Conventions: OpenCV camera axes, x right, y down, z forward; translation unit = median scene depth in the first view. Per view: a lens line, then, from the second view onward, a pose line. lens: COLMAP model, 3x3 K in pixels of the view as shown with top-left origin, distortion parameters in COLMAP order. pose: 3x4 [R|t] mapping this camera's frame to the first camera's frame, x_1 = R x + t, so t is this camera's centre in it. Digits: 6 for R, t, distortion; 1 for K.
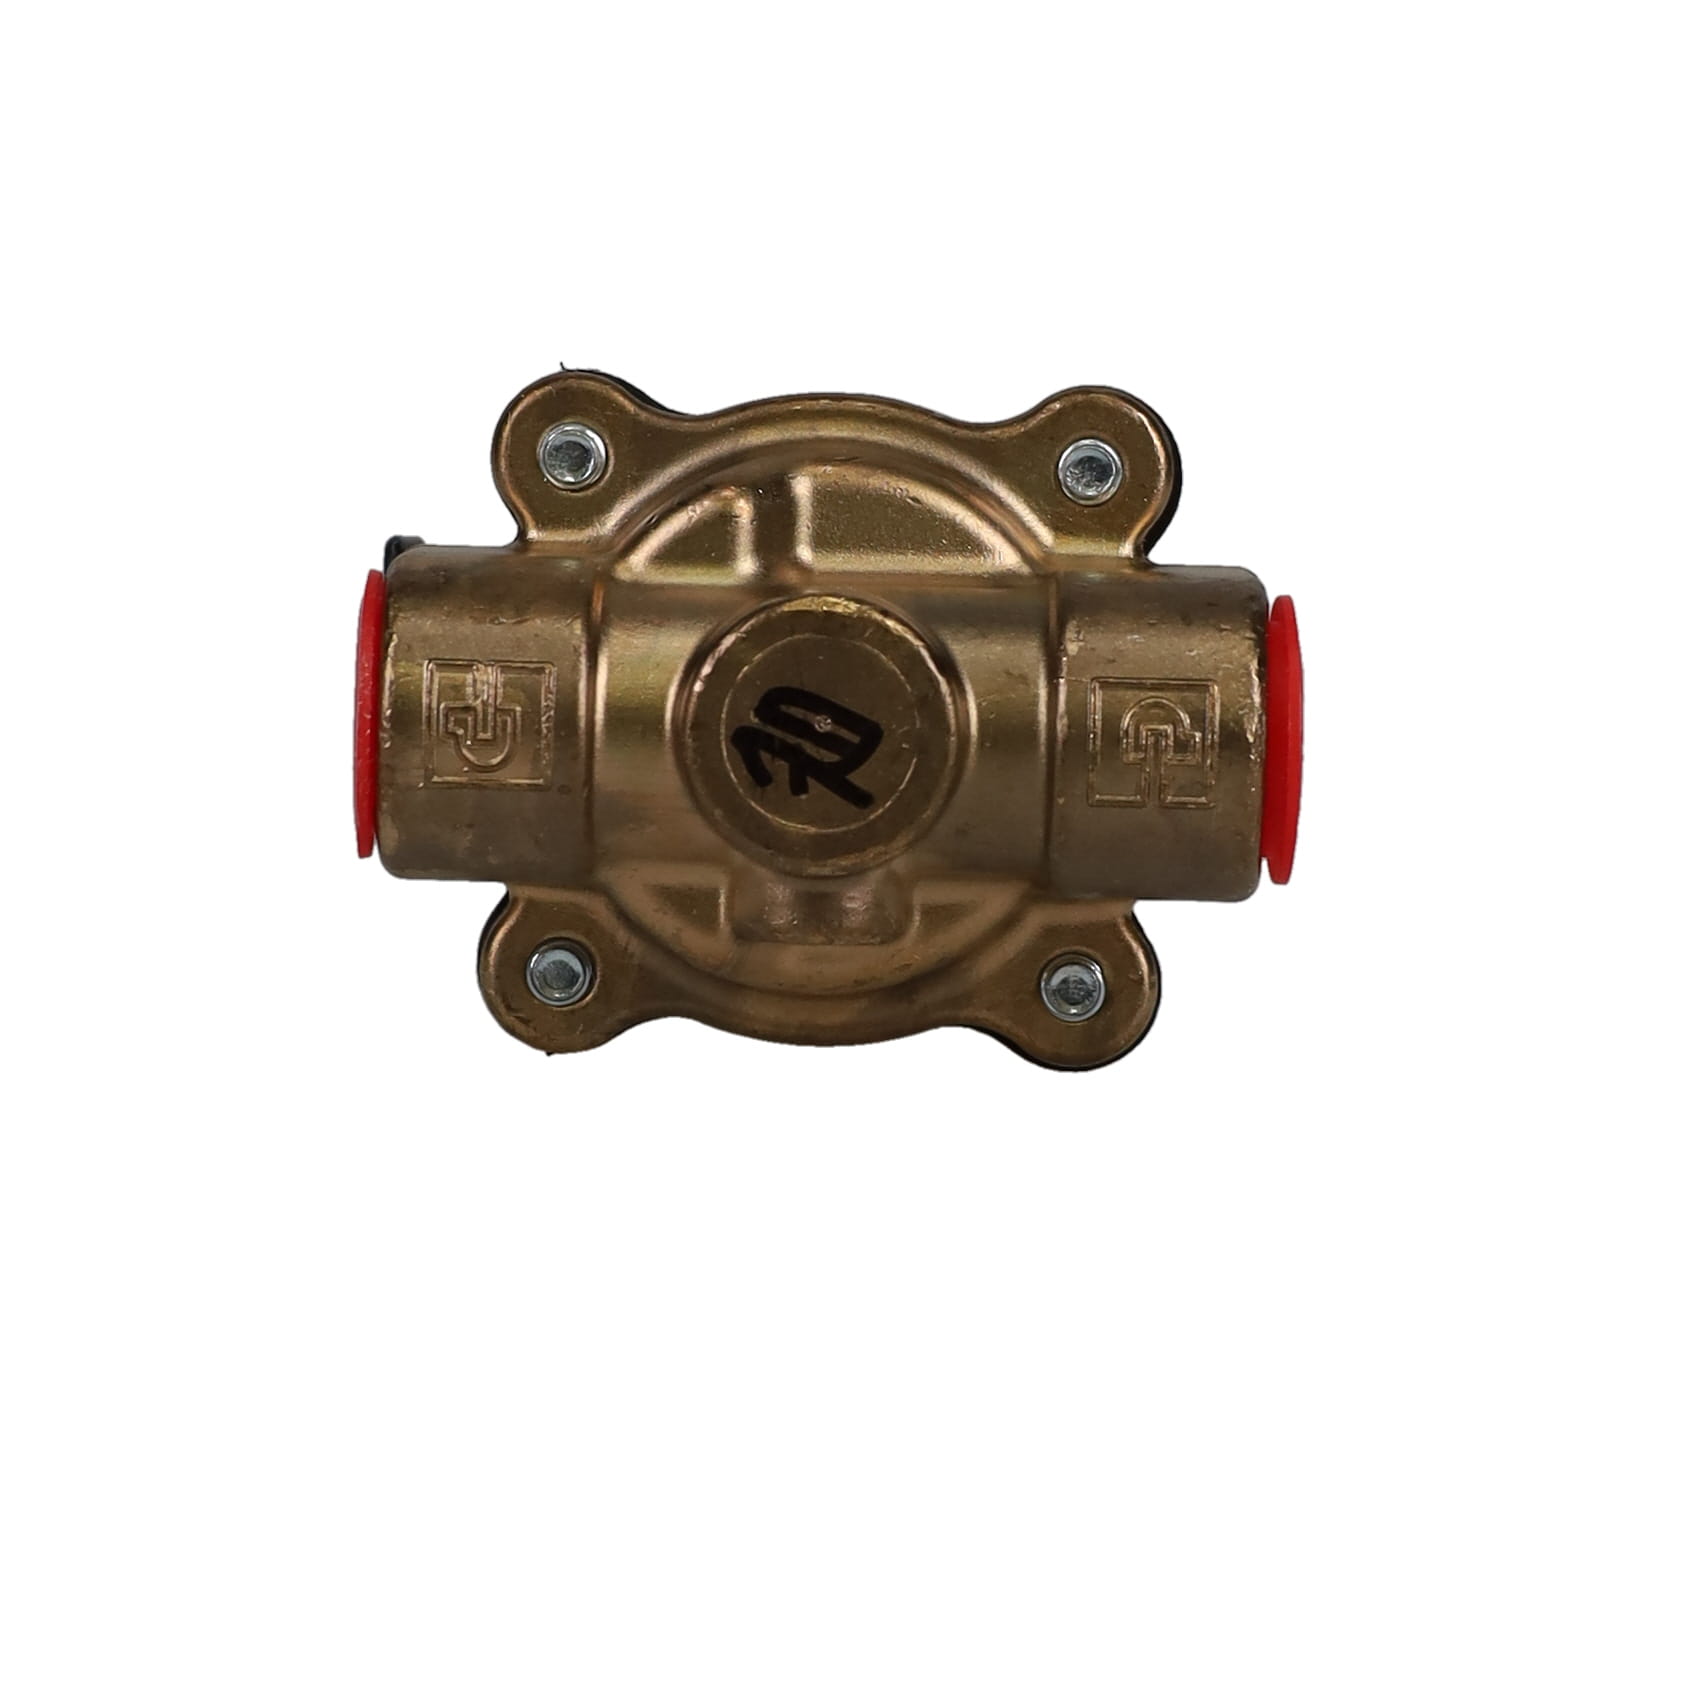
lens RADIAL K [[4668.6, 0, 845.0], [0, 4668.6, 845.0], [0, 0, 1]] dist [0.219924, -0.084292]
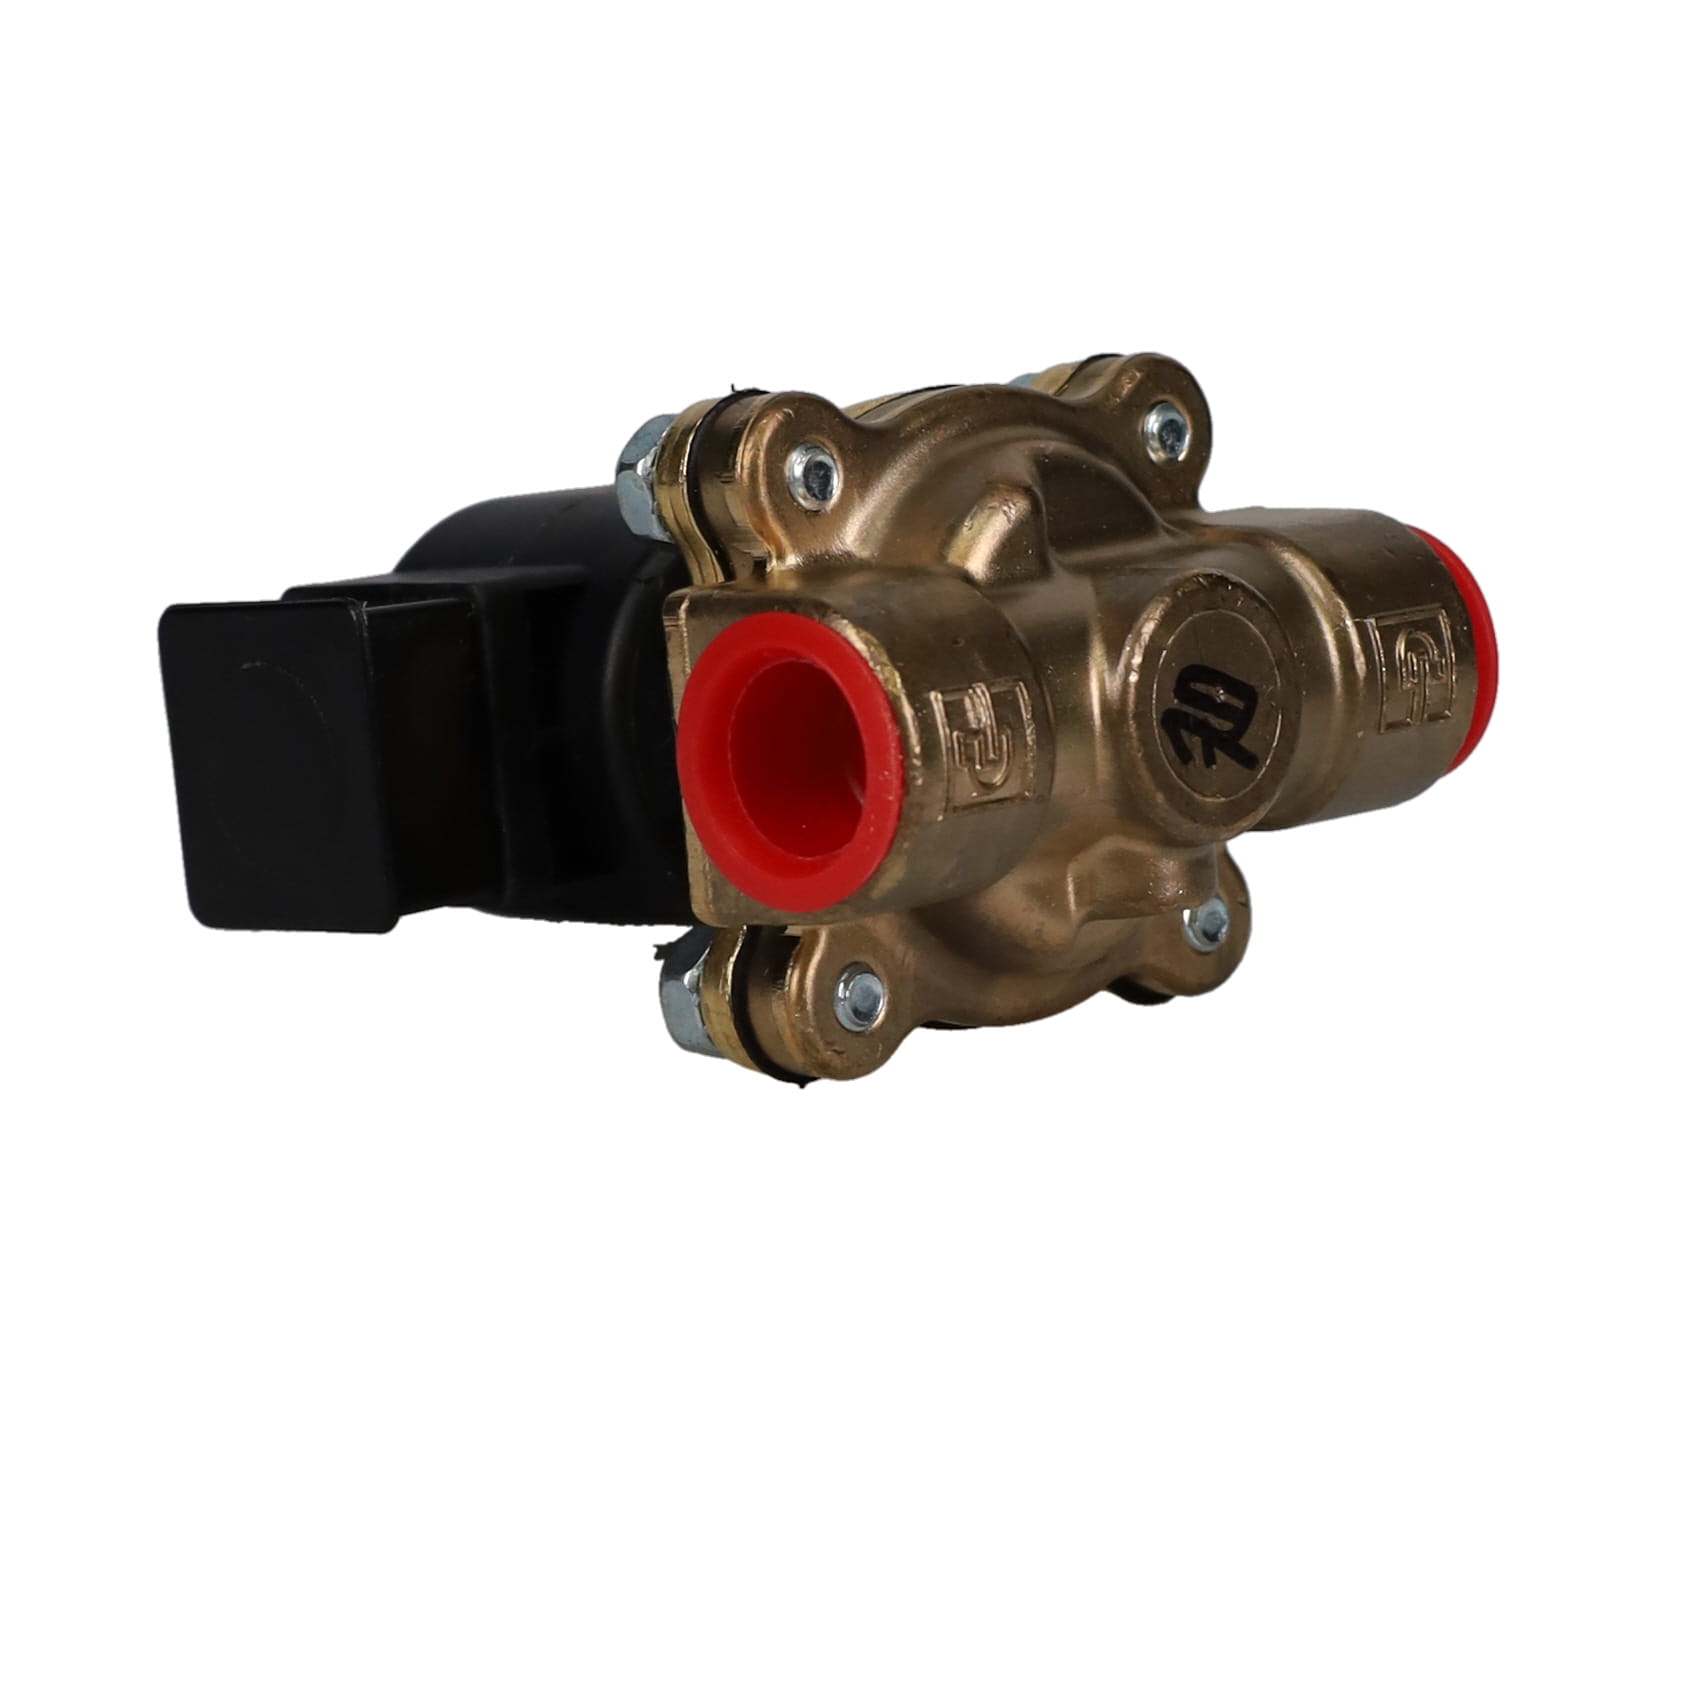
lens RADIAL K [[4668.6, 0, 845.0], [0, 4668.6, 845.0], [0, 0, 1]] dist [0.219924, -0.084292]
pose [[0.703248, -0.168095, 0.690787, -0.787425], [0.155495, 0.984488, 0.081264, -0.090586], [-0.693731, 0.050266, 0.718478, 0.310961]]
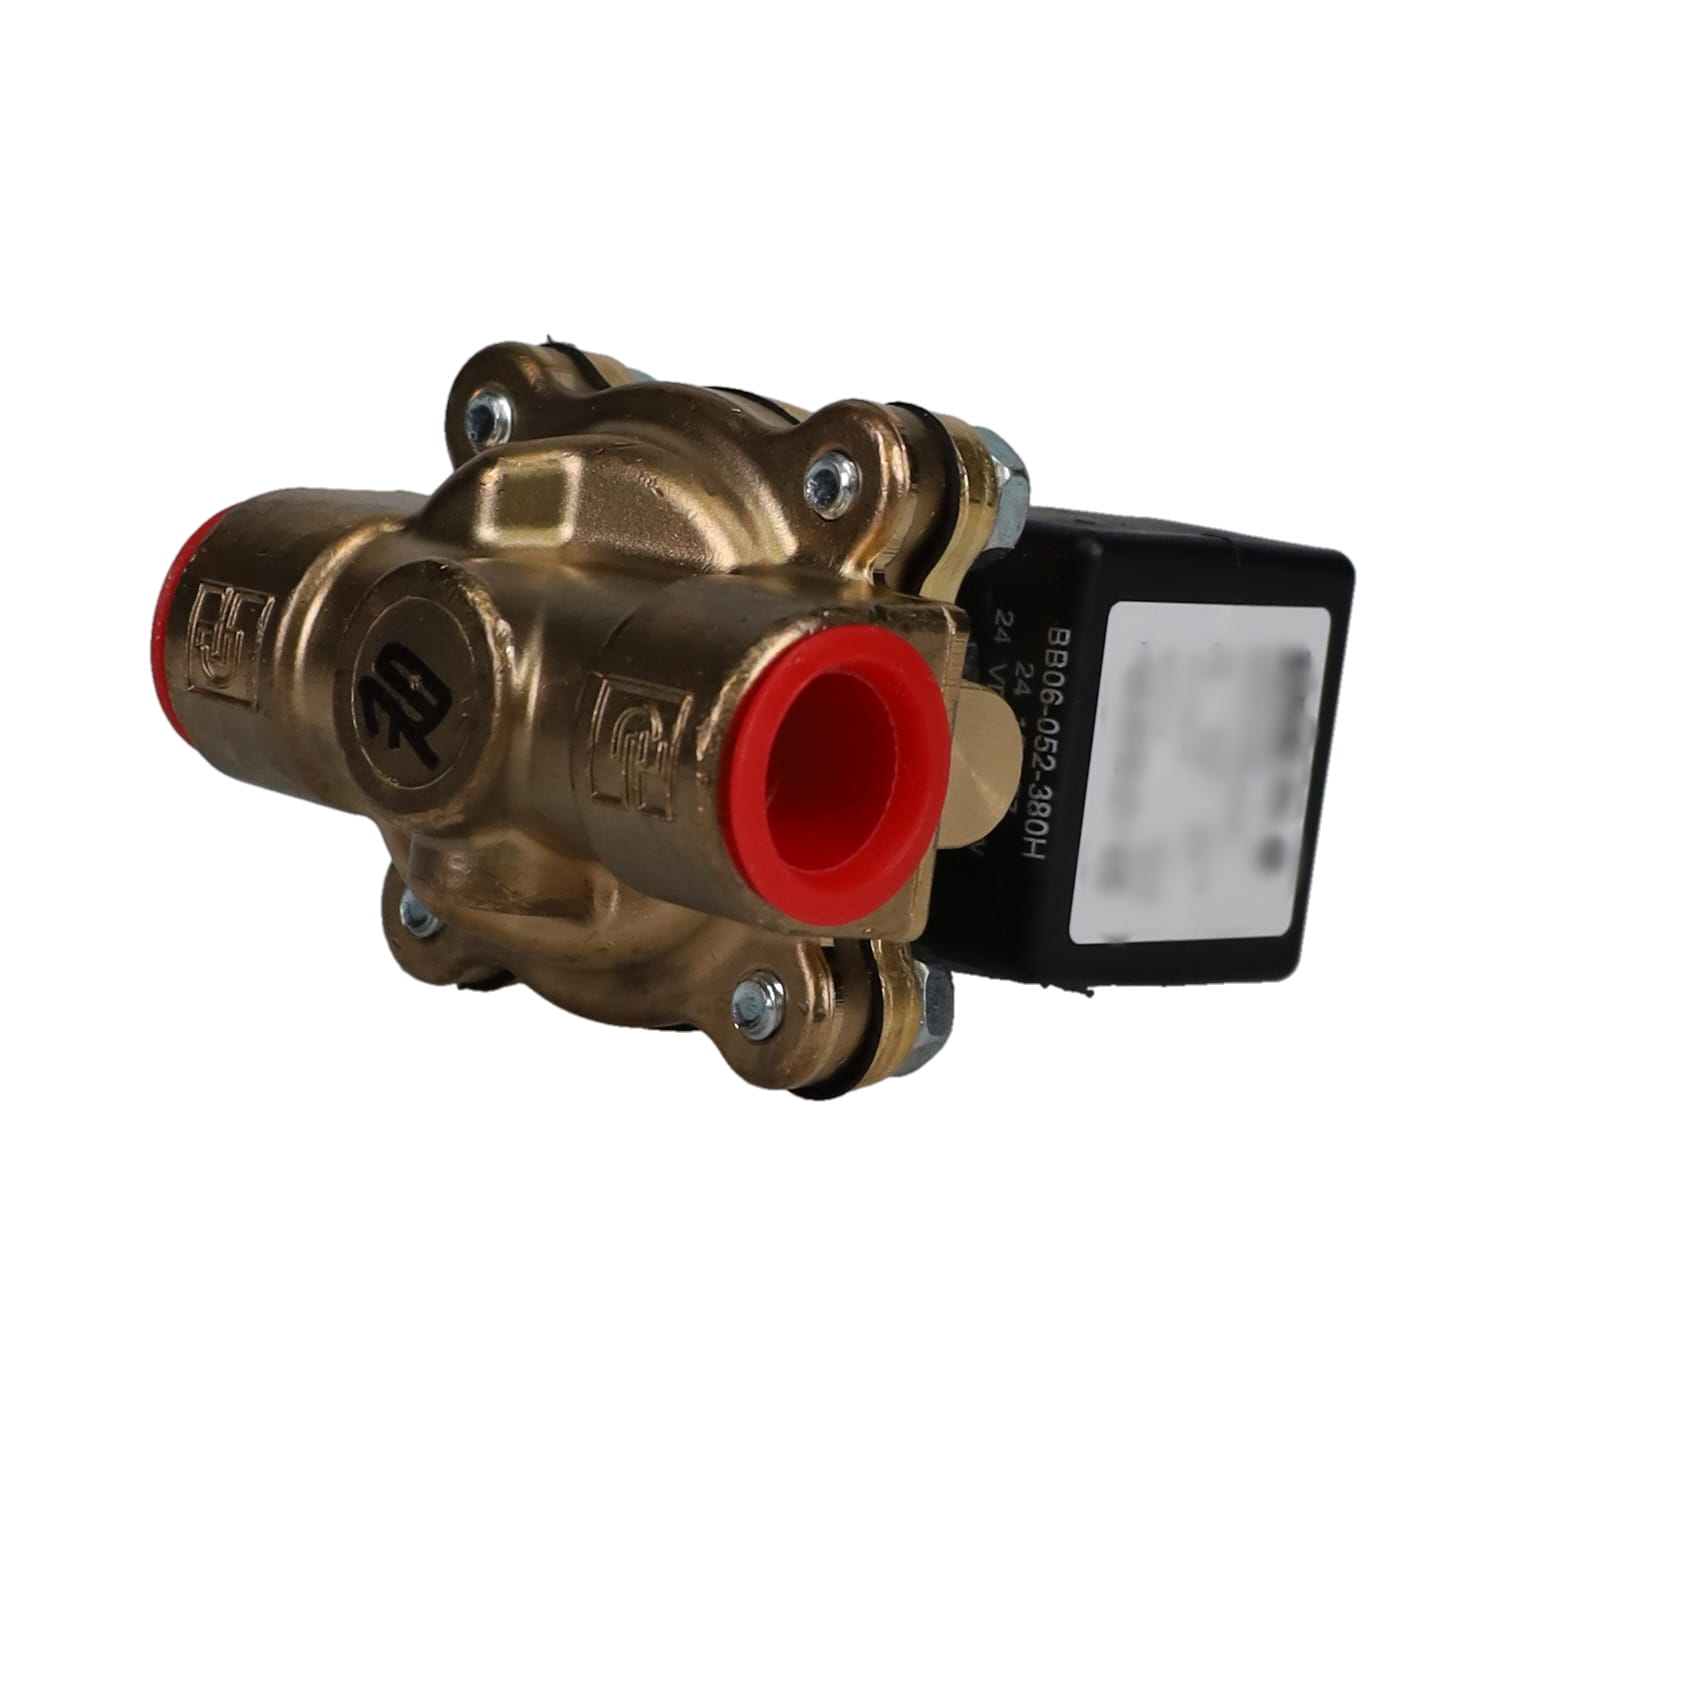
lens RADIAL K [[4668.6, 0, 845.0], [0, 4668.6, 845.0], [0, 0, 1]] dist [0.219924, -0.084292]
pose [[0.714014, 0.154359, -0.682904, 0.773519], [-0.167497, 0.984730, 0.047454, -0.055648], [0.679801, 0.080501, 0.728965, 0.313598]]
